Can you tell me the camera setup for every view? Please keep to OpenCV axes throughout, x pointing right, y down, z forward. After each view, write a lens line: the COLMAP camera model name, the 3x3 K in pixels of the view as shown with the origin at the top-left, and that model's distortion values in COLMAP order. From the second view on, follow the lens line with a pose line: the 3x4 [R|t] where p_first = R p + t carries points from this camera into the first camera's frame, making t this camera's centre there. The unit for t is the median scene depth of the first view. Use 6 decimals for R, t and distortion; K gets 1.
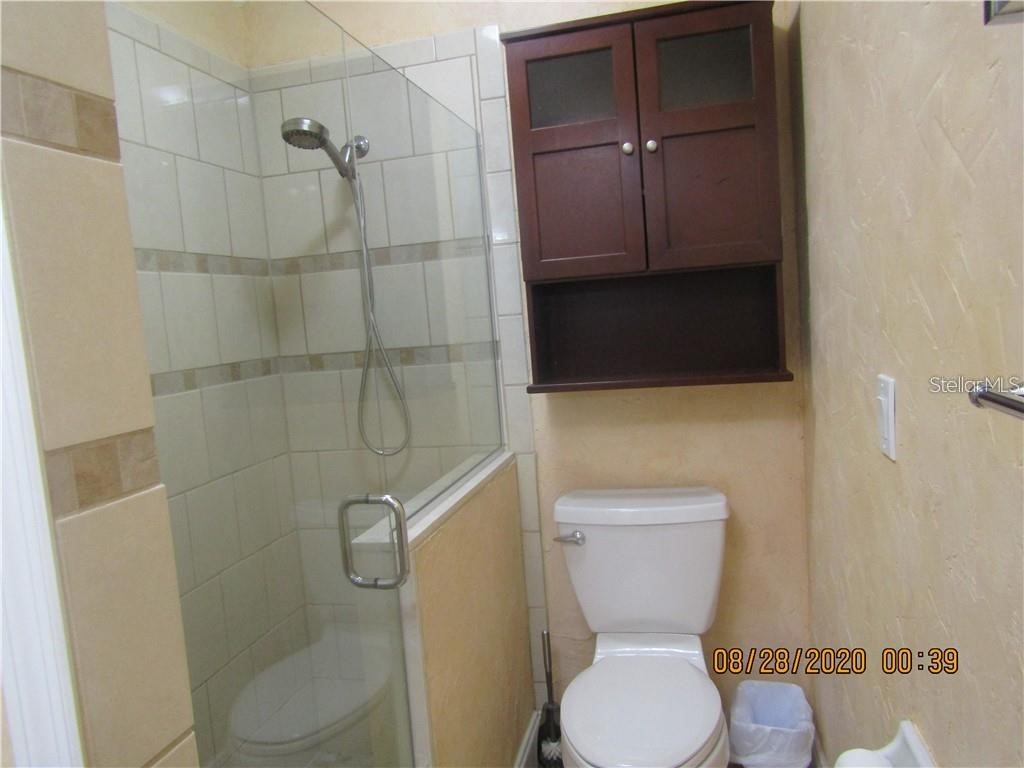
lens RADIAL K [[732.1, 0, 512.0], [0, 732.1, 384.0], [0, 0, 1]] dist [-0.012068, 0.004538]
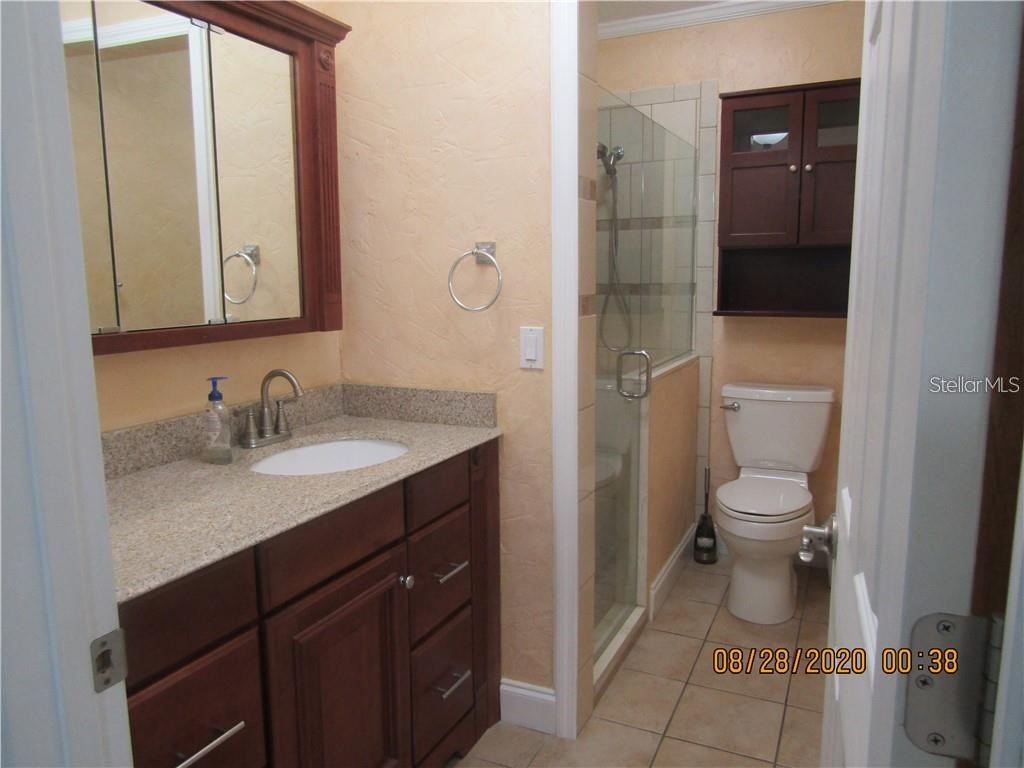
lens RADIAL K [[732.1, 0, 512.0], [0, 732.1, 384.0], [0, 0, 1]] dist [-0.012068, 0.004538]
pose [[0.974250, 0.098556, -0.202788, -0.064324], [-0.085345, 0.993680, 0.072913, 0.076834], [0.208692, -0.053729, 0.976504, -0.638498]]
